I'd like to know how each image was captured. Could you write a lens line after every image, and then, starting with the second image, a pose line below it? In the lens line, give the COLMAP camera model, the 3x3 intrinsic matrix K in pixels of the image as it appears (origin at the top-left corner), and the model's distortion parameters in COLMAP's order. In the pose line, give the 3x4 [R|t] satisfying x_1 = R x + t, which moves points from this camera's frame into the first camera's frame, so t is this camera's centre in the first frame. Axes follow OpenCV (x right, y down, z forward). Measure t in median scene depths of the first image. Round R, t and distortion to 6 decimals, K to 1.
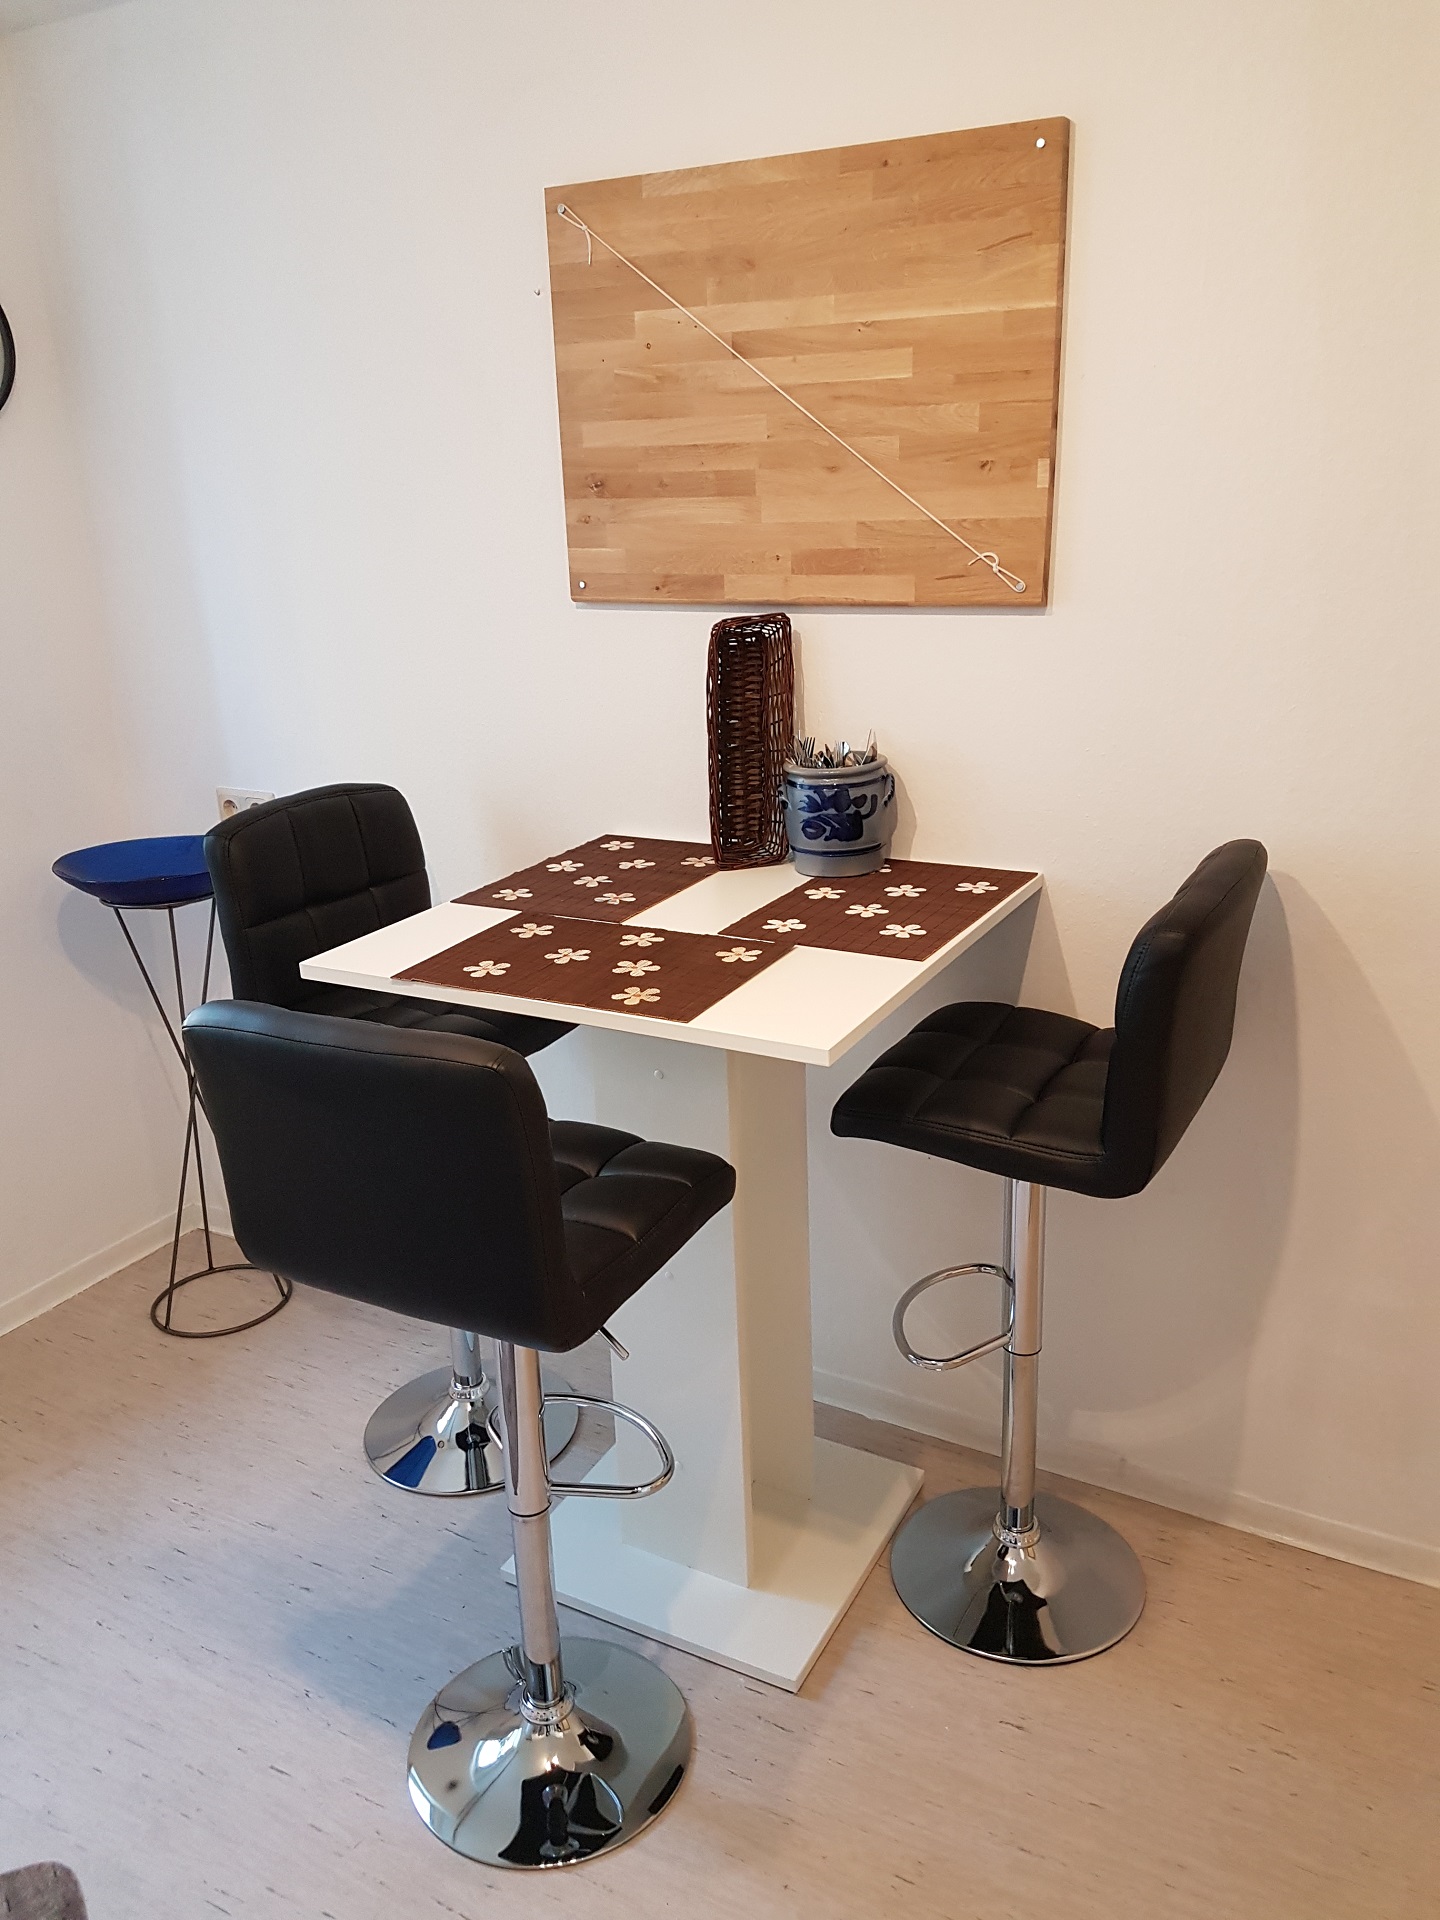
lens RADIAL K [[1467.6, 0, 719.7], [0, 1467.6, 957.0], [0, 0, 1]] dist [0.090583, -0.125029]
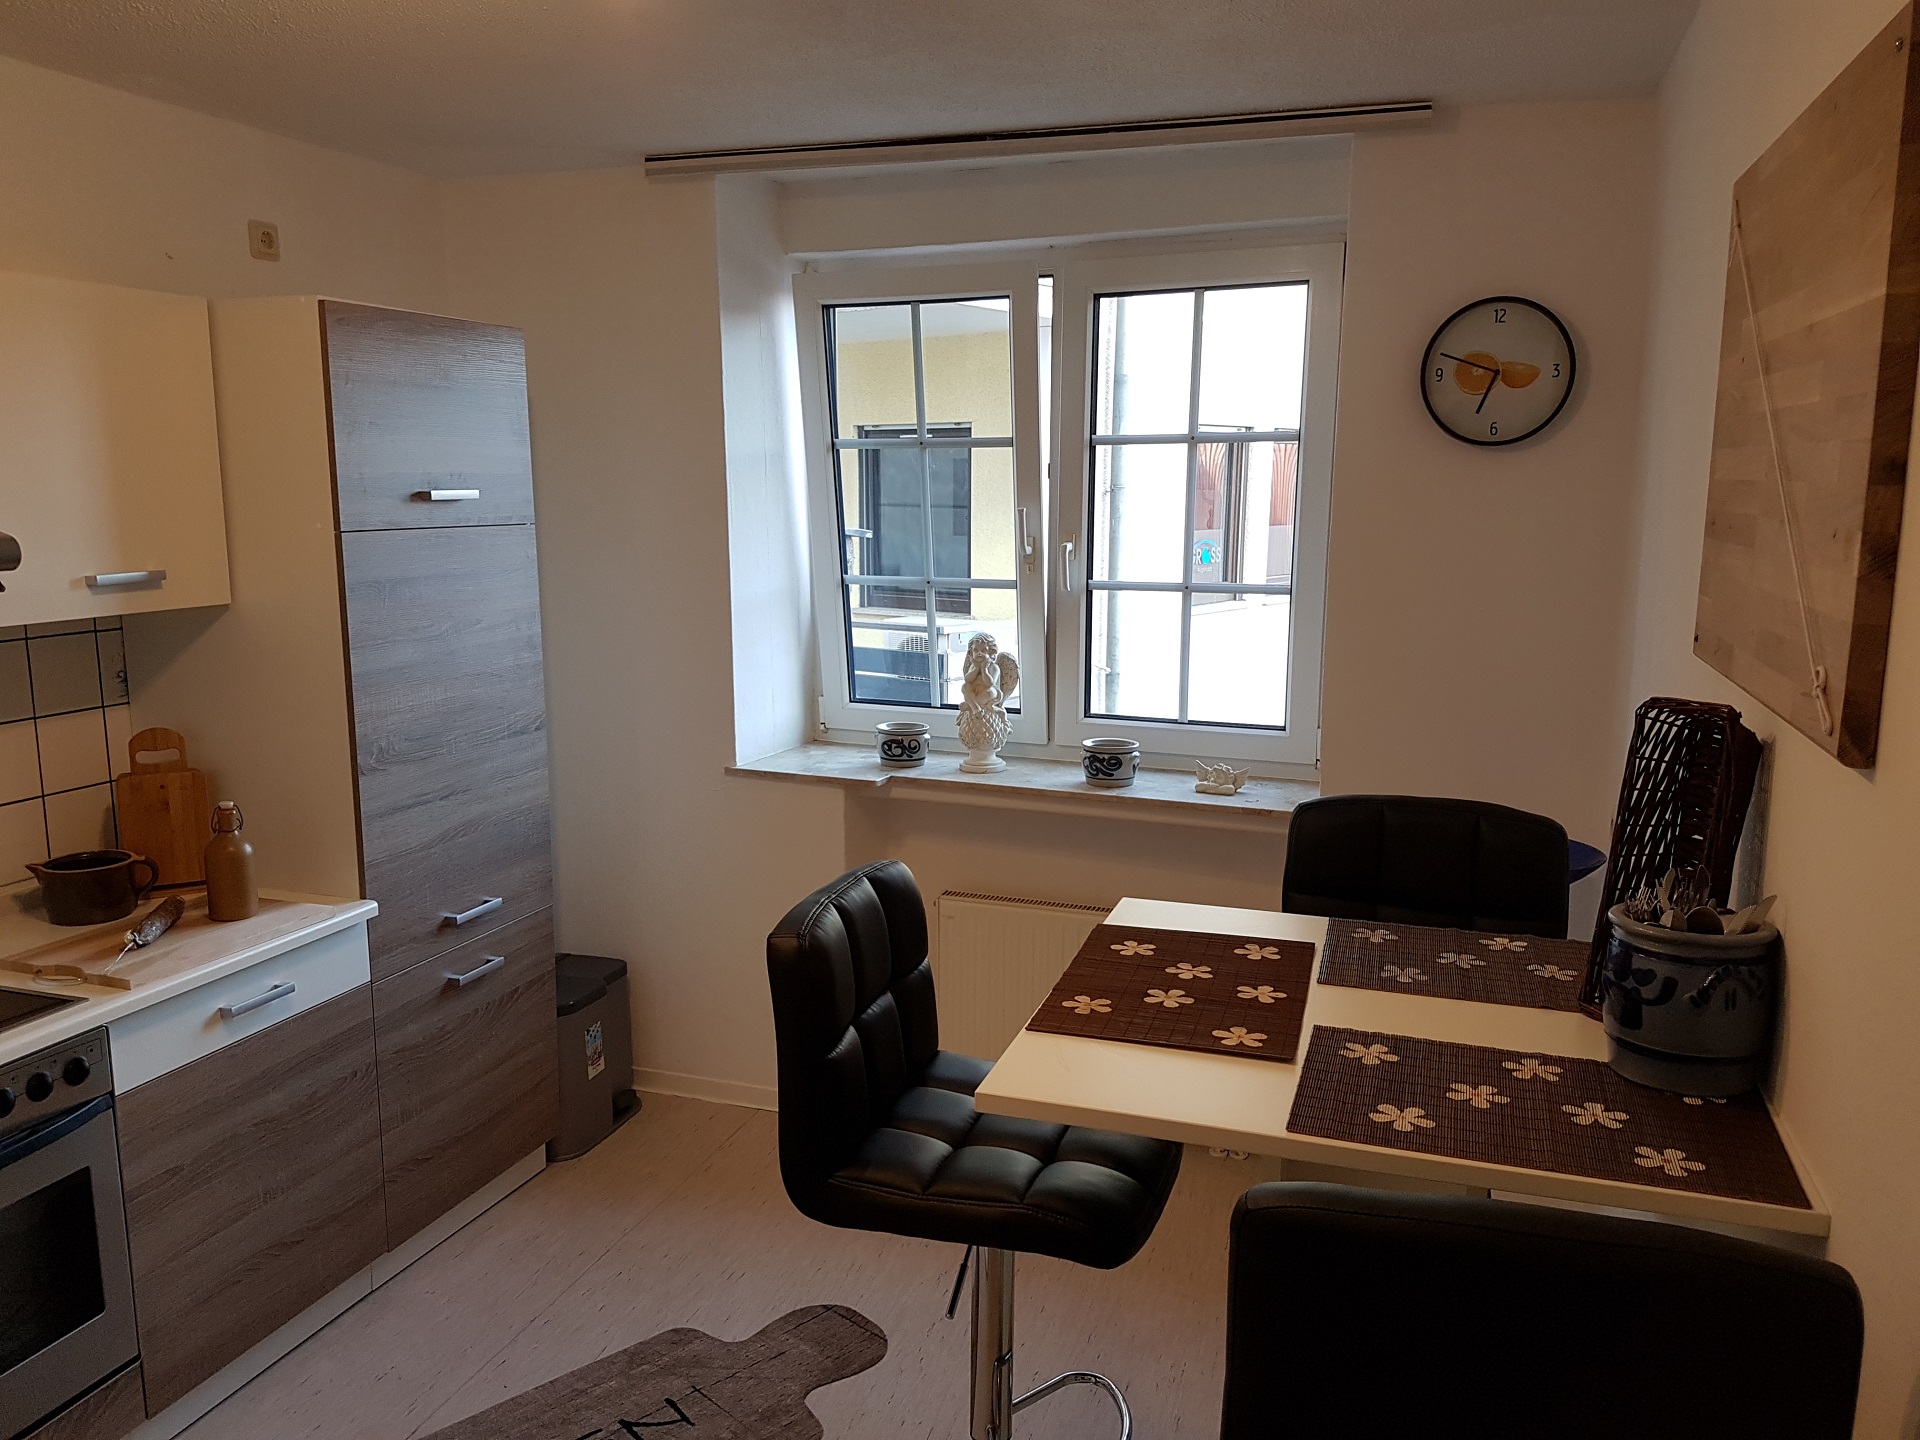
lens RADIAL K [[1467.6, 0, 960.7], [0, 1467.6, 722.0], [0, 0, 1]] dist [0.090583, -0.125029]
pose [[0.178663, 0.190466, -0.965299, 0.745212], [-0.328191, 0.936433, 0.124027, -0.216415], [0.927561, 0.294644, 0.229816, 0.560605]]
